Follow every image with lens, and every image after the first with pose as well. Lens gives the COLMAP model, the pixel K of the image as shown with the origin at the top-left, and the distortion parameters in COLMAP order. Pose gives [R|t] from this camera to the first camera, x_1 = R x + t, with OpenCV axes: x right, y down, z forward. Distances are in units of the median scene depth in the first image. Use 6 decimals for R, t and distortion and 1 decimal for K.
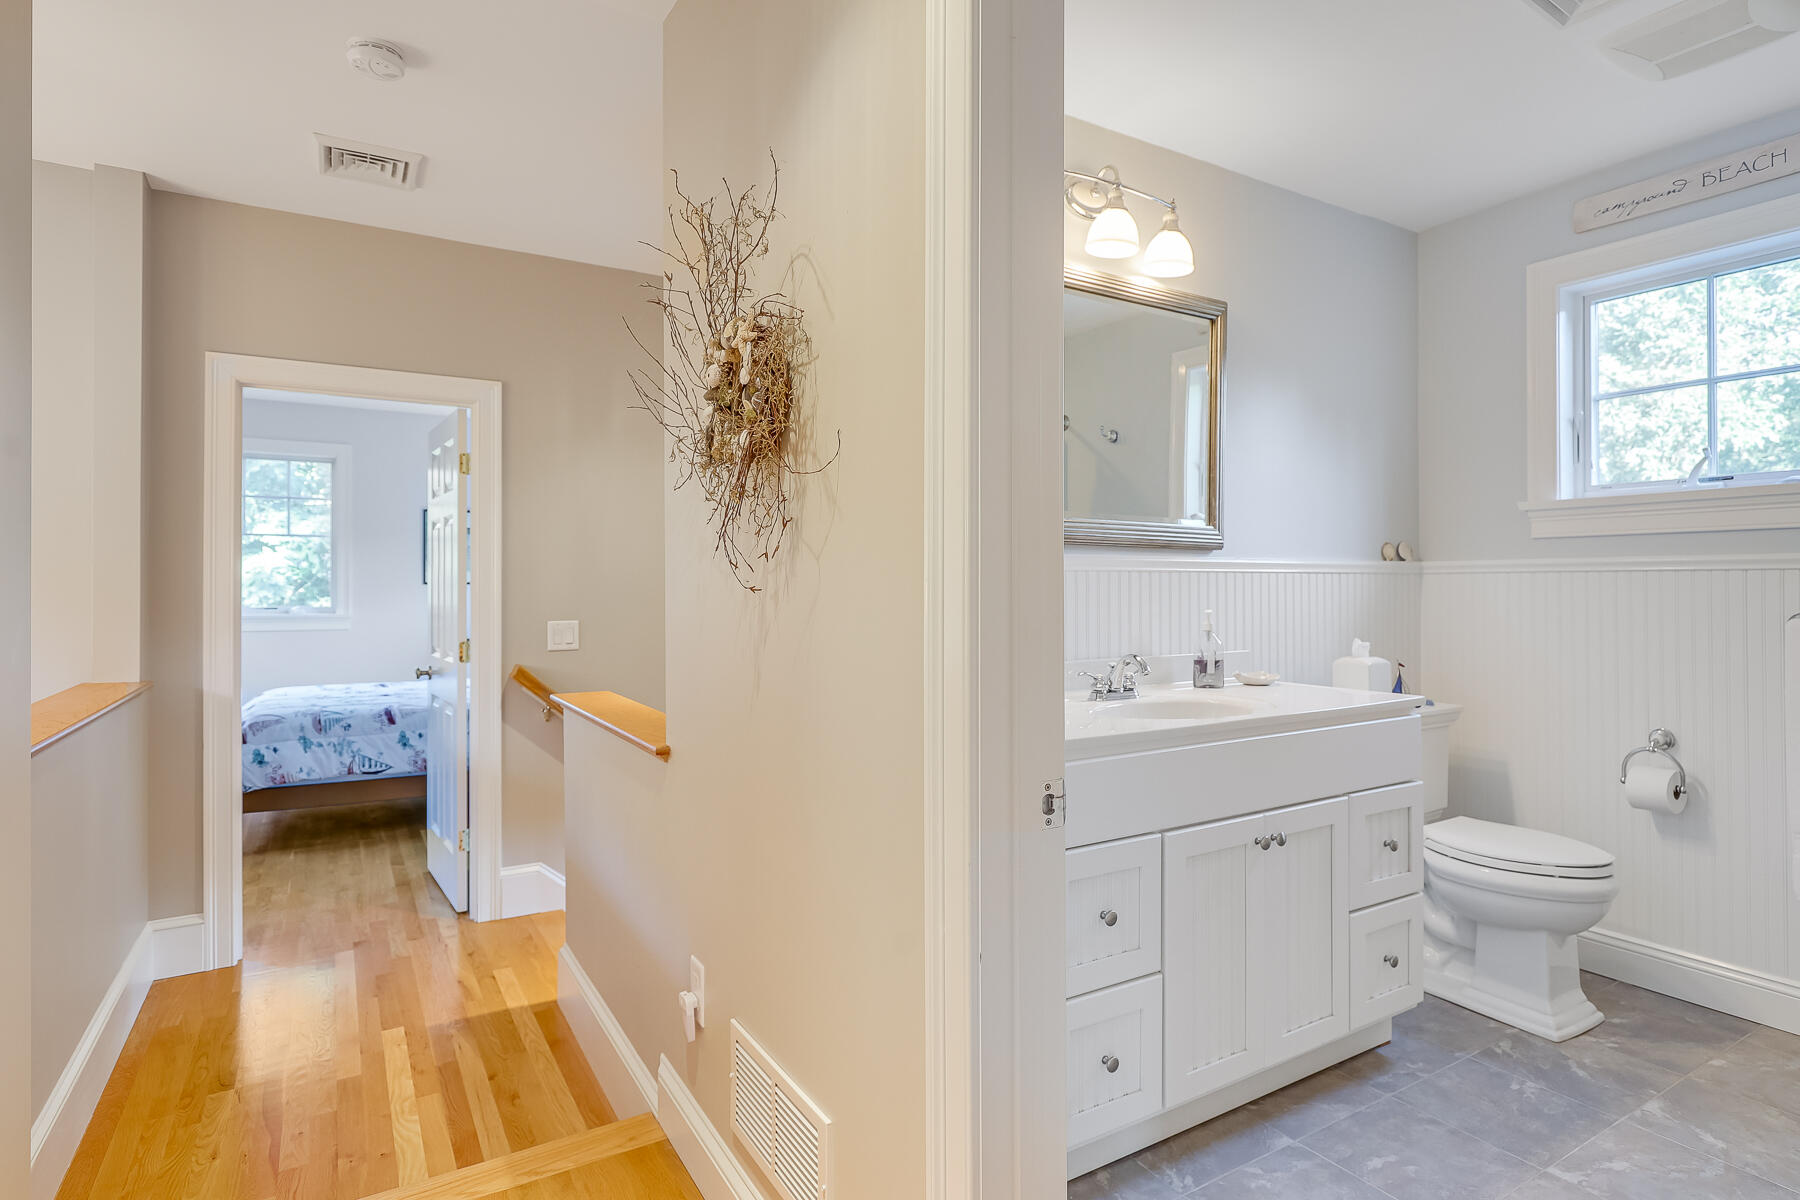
lens RADIAL K [[938.1, 0, 931.6], [0, 938.1, 581.6], [0, 0, 1]] dist [-0.009036, 0.001733]
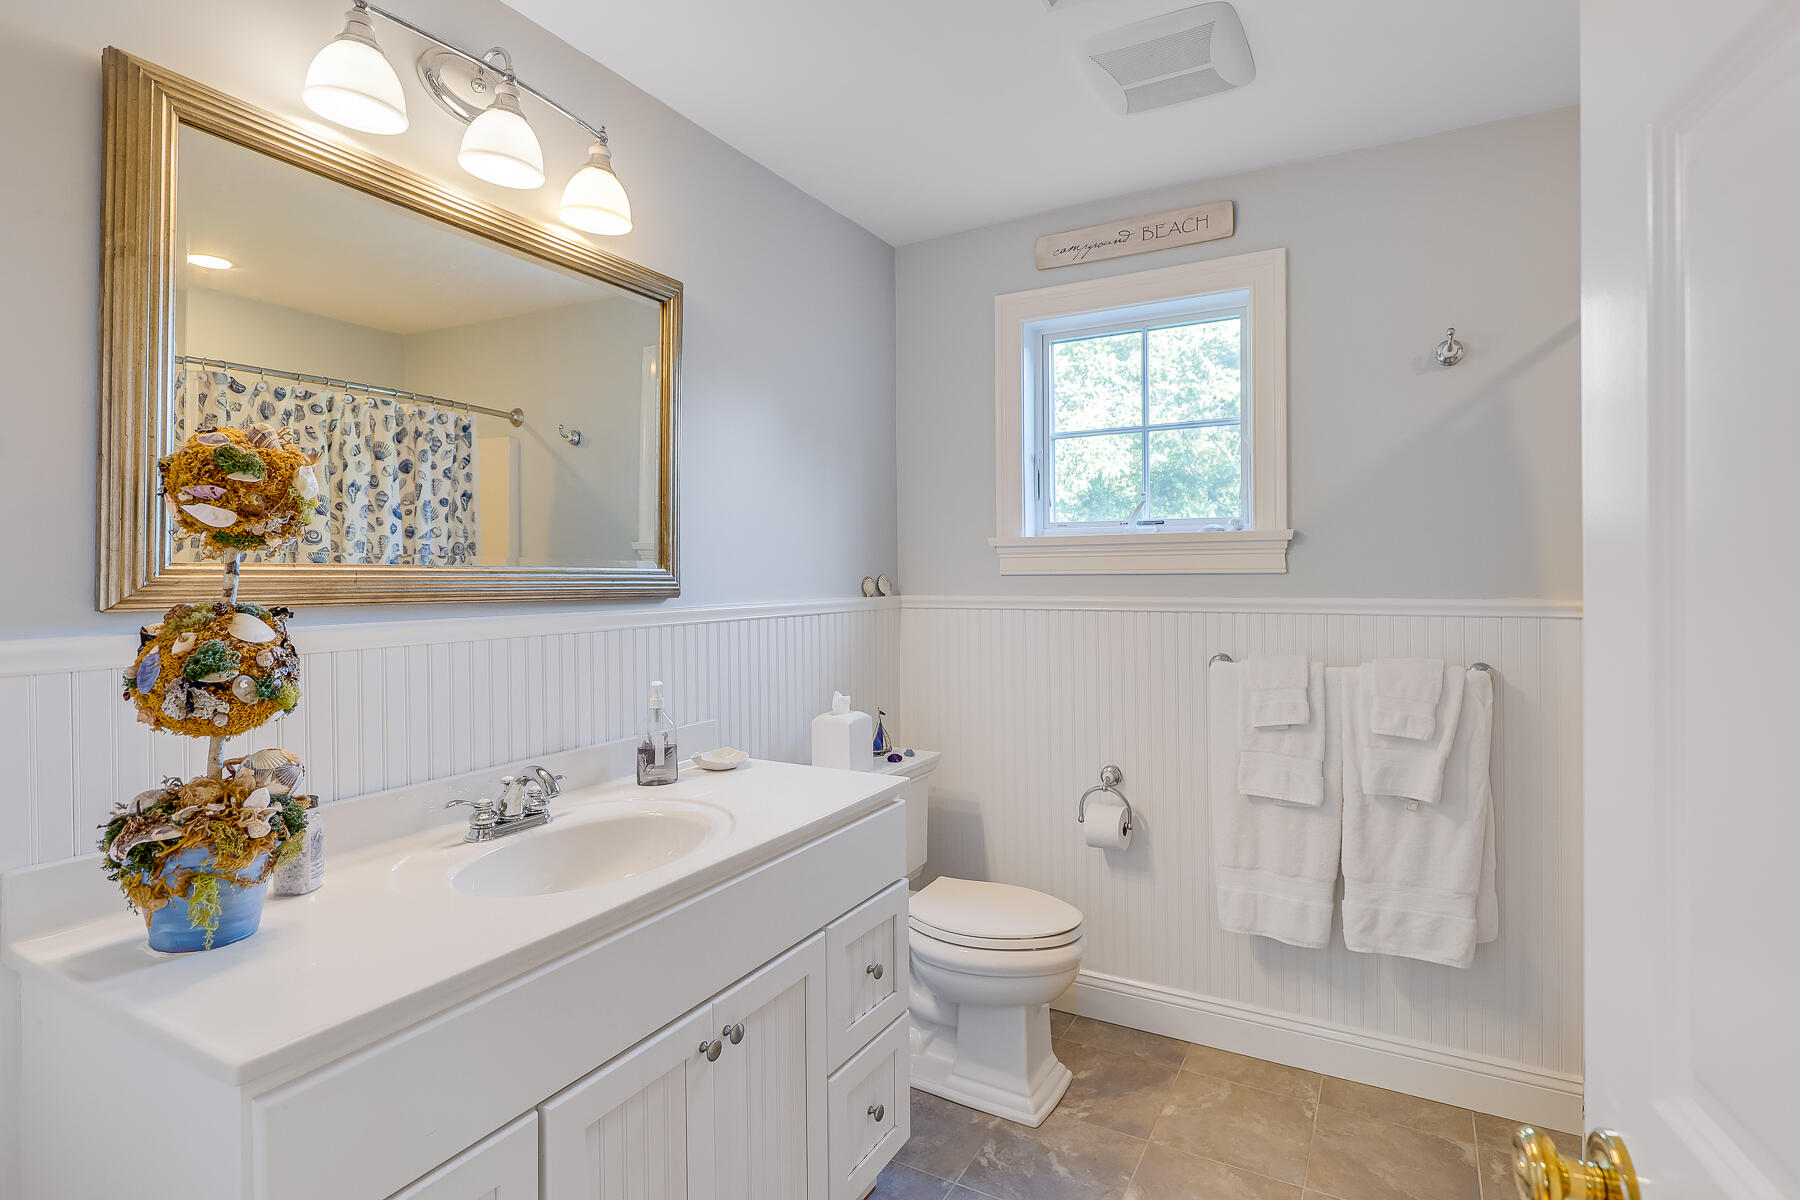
lens RADIAL K [[881.6, 0, 922.2], [0, 881.6, 579.3], [0, 0, 1]] dist [-0.002282, -0.000733]
pose [[0.869404, -0.008191, 0.494033, 0.127751], [0.004780, 0.999955, 0.008165, -0.056630], [-0.494078, -0.004737, 0.869405, 0.266645]]
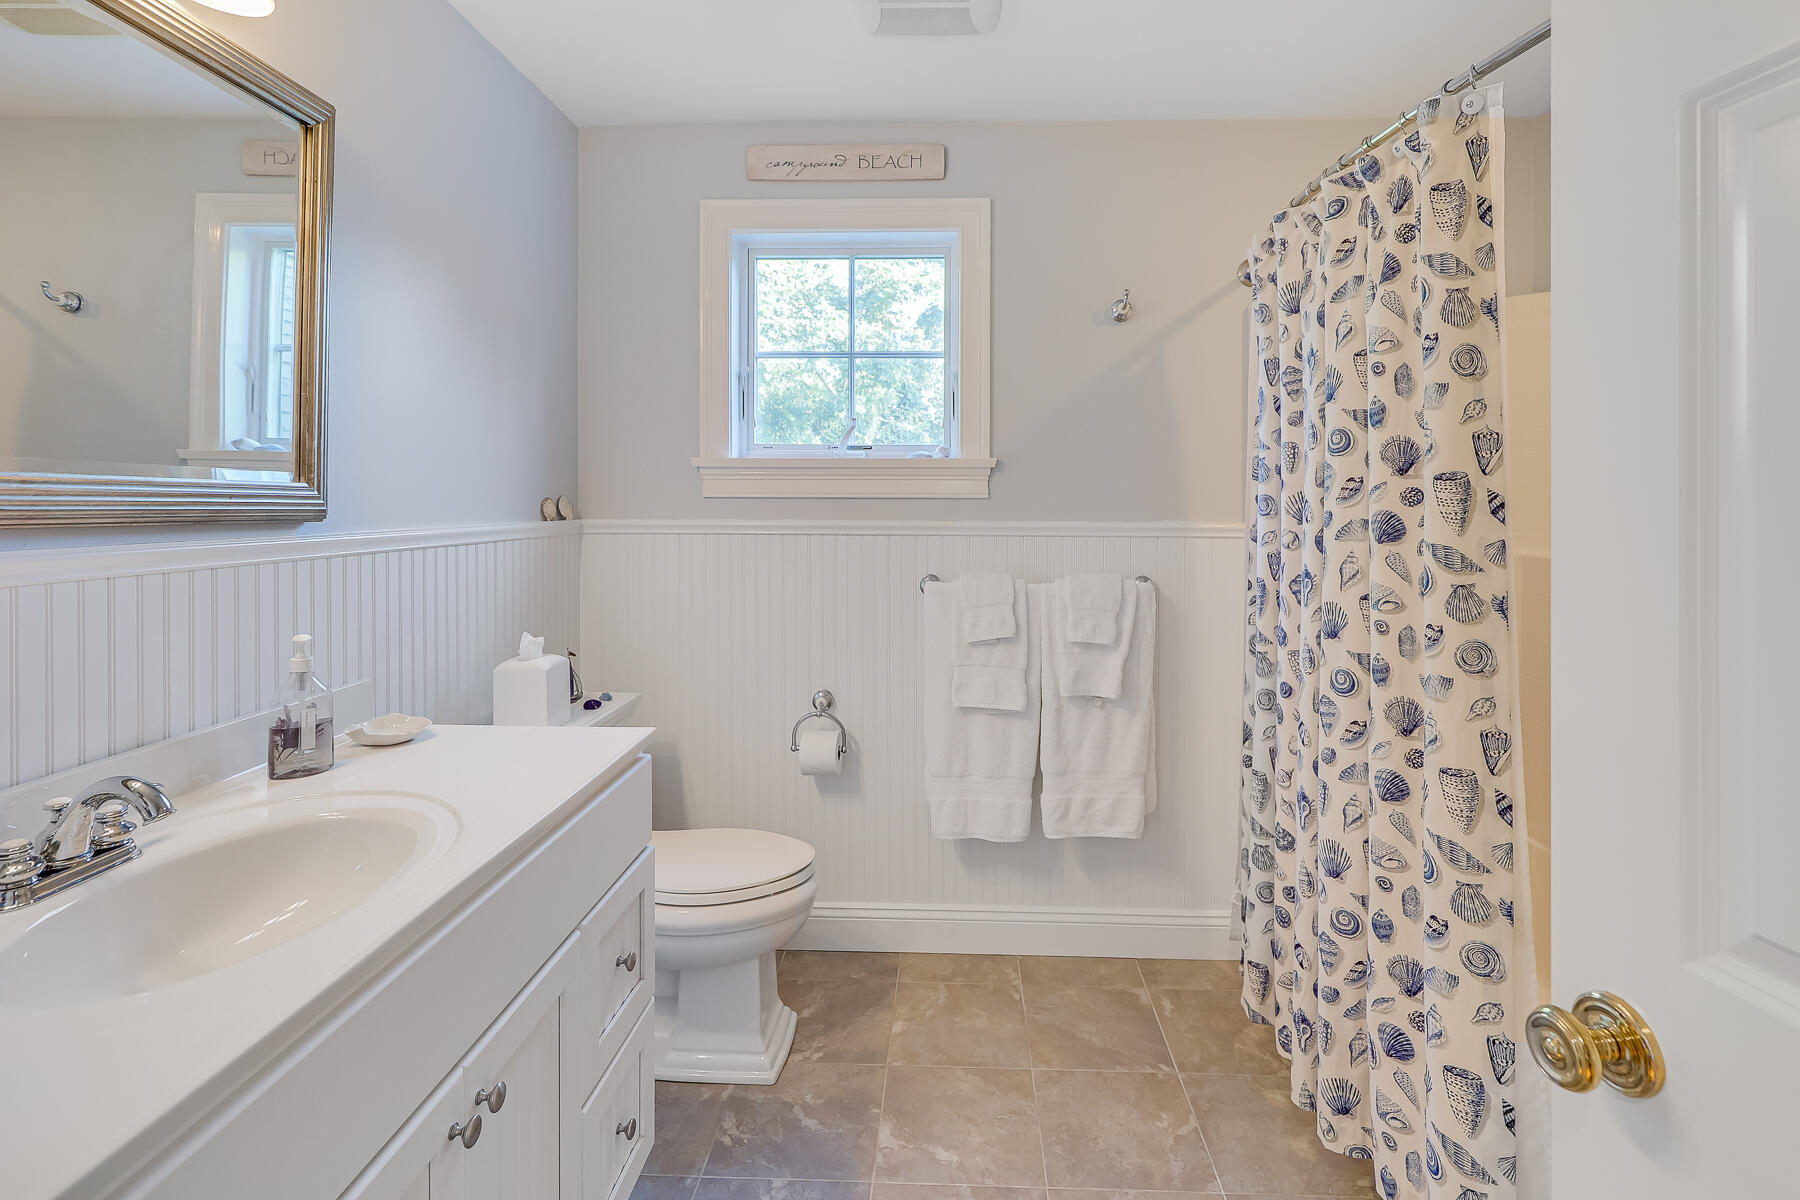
lens RADIAL K [[845.0, 0, 926.5], [0, 845.0, 502.3], [0, 0, 1]] dist [-0.002703, 0.002795]
pose [[0.557319, -0.000326, 0.830298, 0.082336], [-0.006206, 0.999970, 0.004558, -0.053101], [-0.830275, -0.007693, 0.557301, 0.401648]]
